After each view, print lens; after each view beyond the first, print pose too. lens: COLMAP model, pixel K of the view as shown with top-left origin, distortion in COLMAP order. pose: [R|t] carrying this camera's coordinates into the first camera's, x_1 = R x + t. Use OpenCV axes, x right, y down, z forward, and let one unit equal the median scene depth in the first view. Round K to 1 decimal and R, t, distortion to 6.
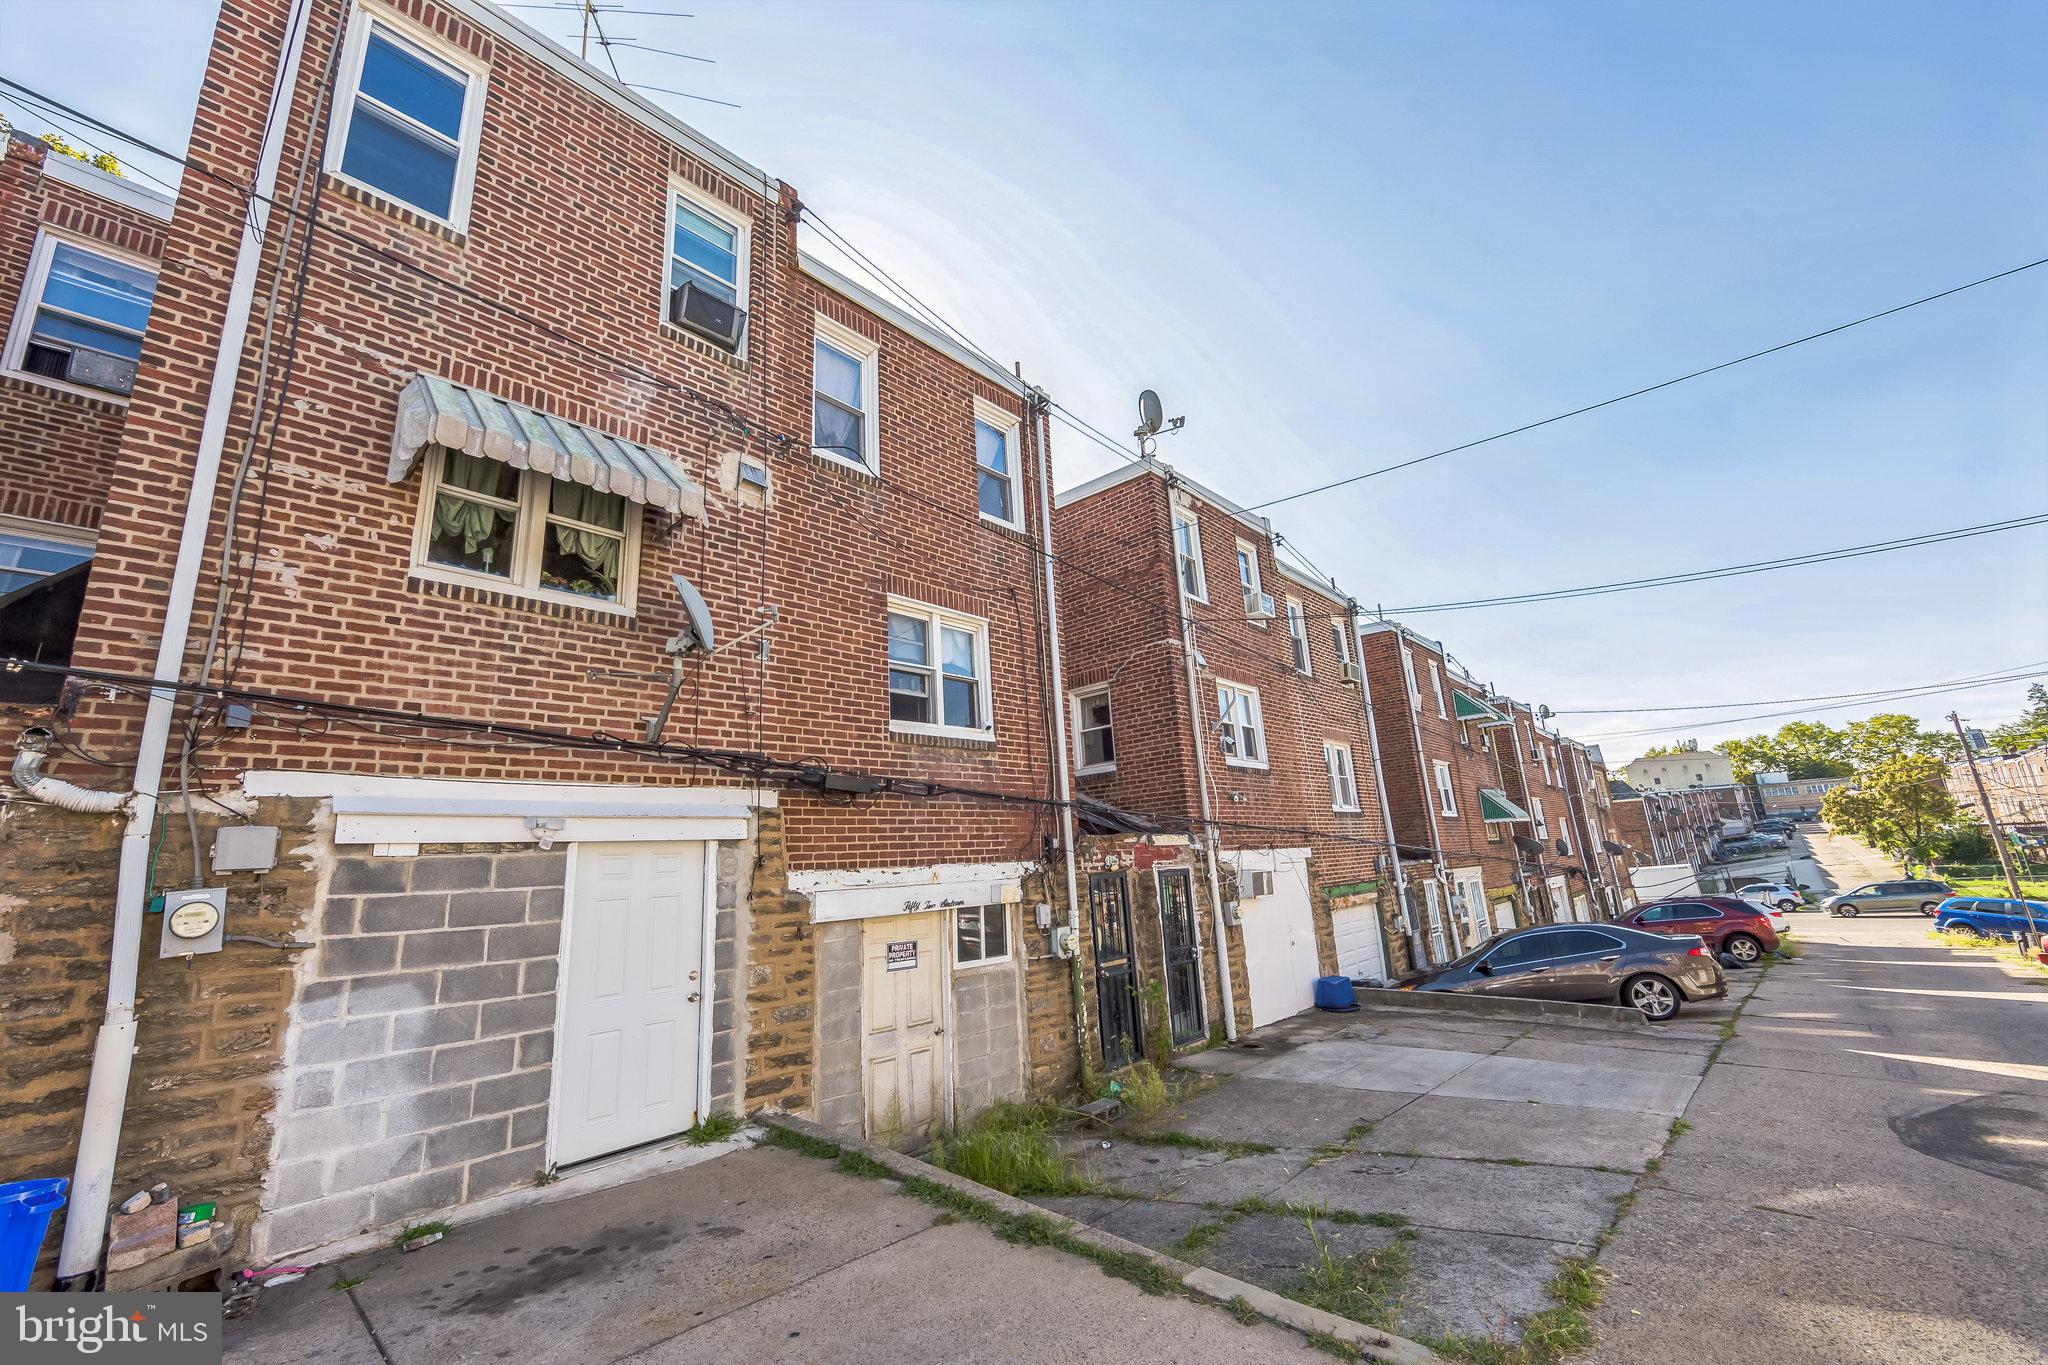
lens RADIAL K [[805.9, 0, 1015.7], [0, 805.9, 677.9], [0, 0, 1]] dist [-0.001337, -0.000179]
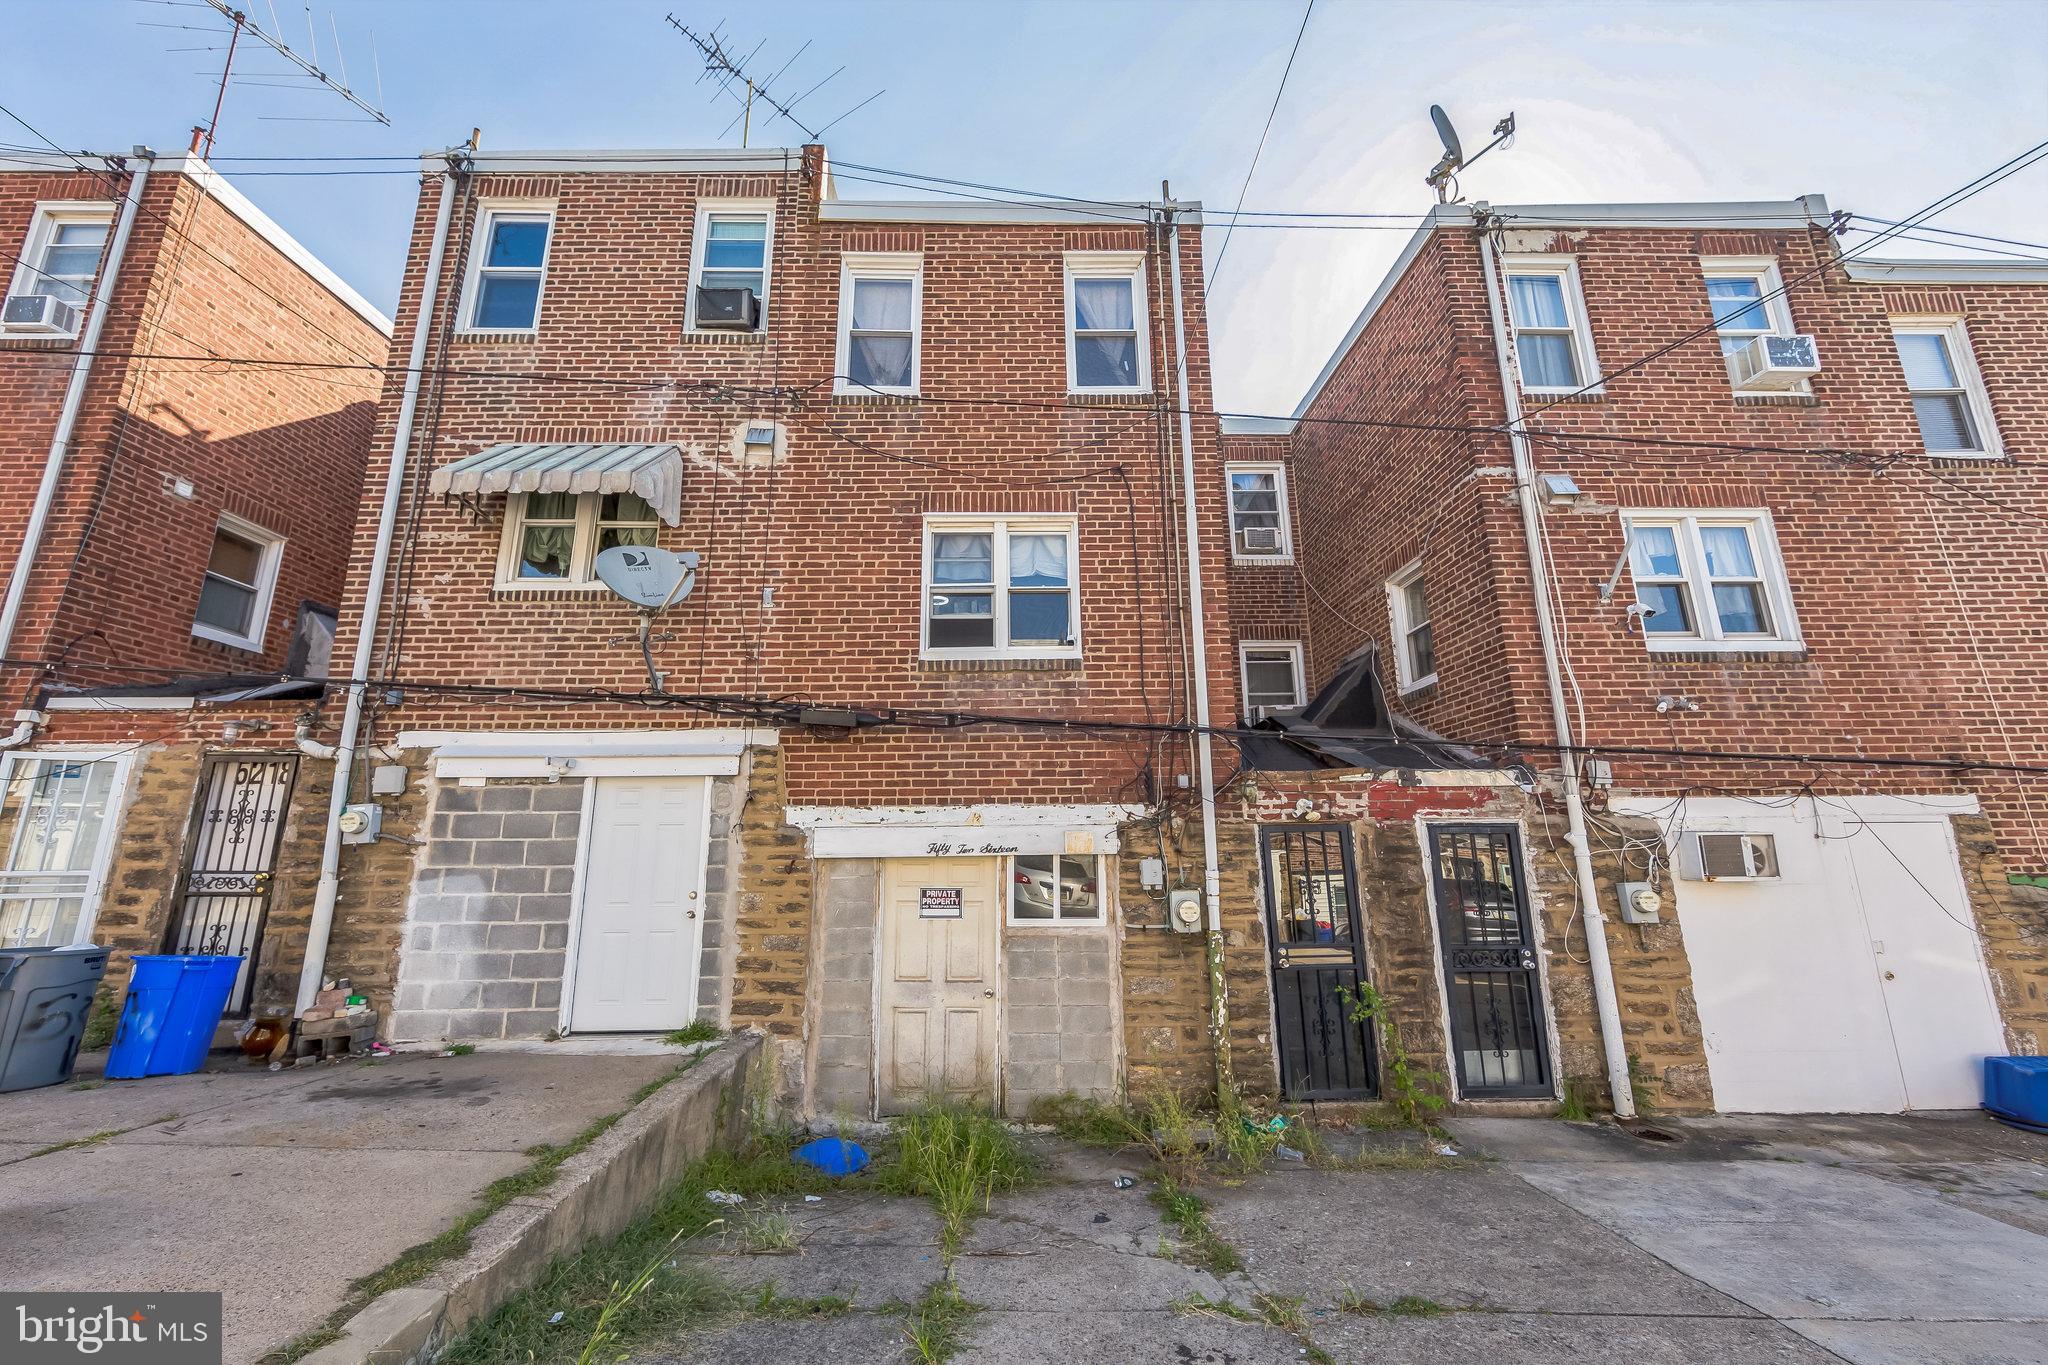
lens RADIAL K [[805.9, 0, 1015.7], [0, 805.9, 677.9], [0, 0, 1]] dist [-0.001337, -0.000179]
pose [[0.694640, -0.113756, -0.710306, 0.642650], [0.139525, 0.989972, -0.022097, 0.136510], [0.705697, -0.083756, 0.703546, 0.479608]]
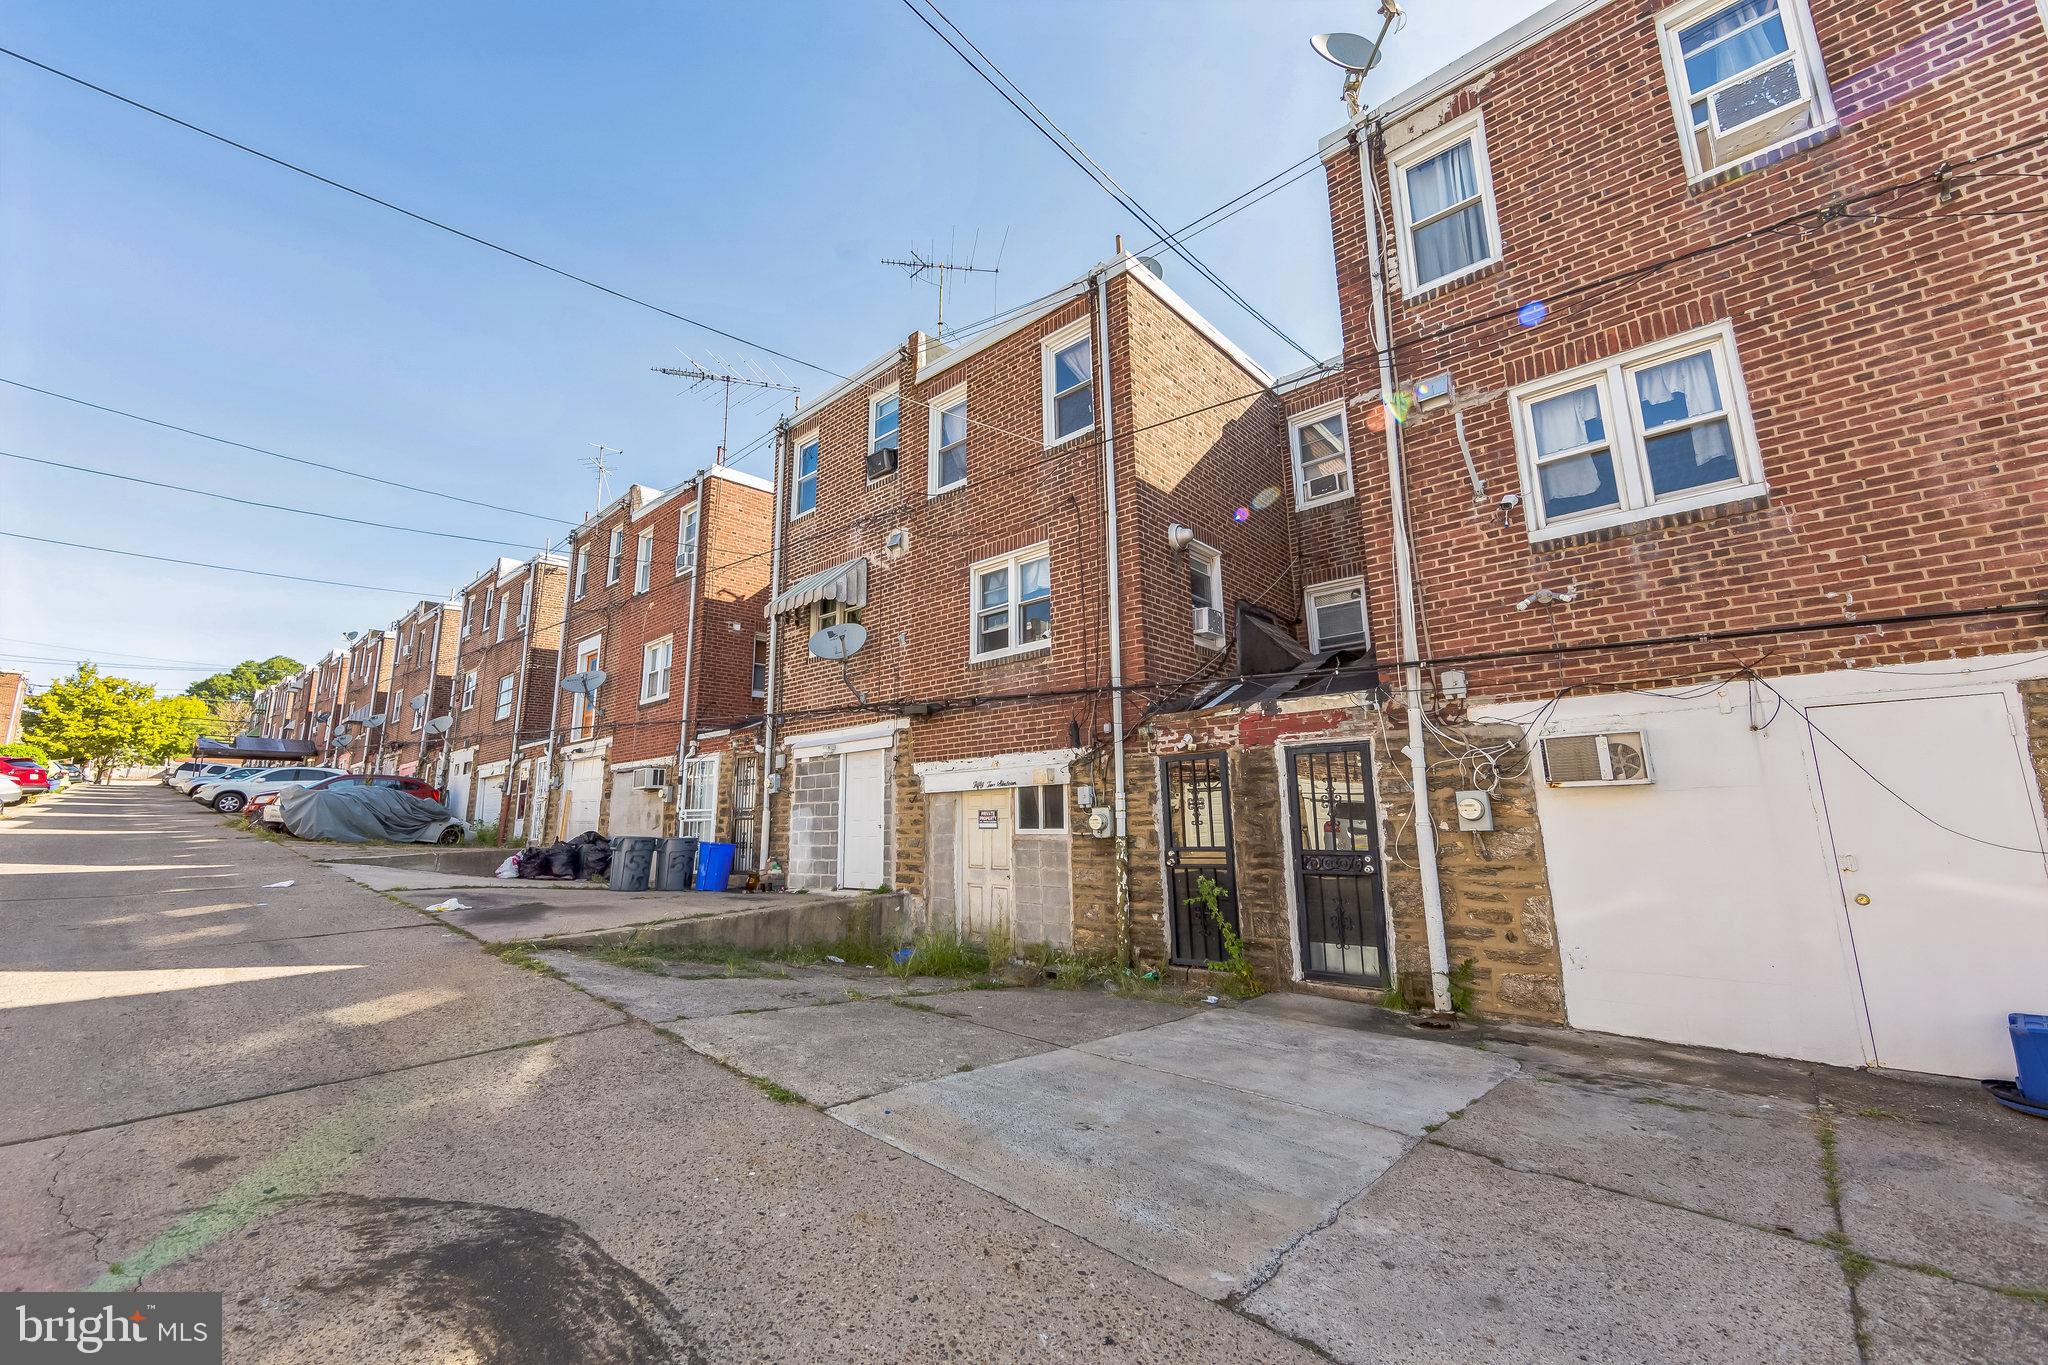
lens RADIAL K [[805.9, 0, 1015.7], [0, 805.9, 677.9], [0, 0, 1]] dist [-0.001337, -0.000179]
pose [[0.024155, -0.129836, -0.991241, 1.395800], [0.247510, 0.961438, -0.119901, 0.312891], [0.968584, -0.242446, 0.055359, 1.116816]]
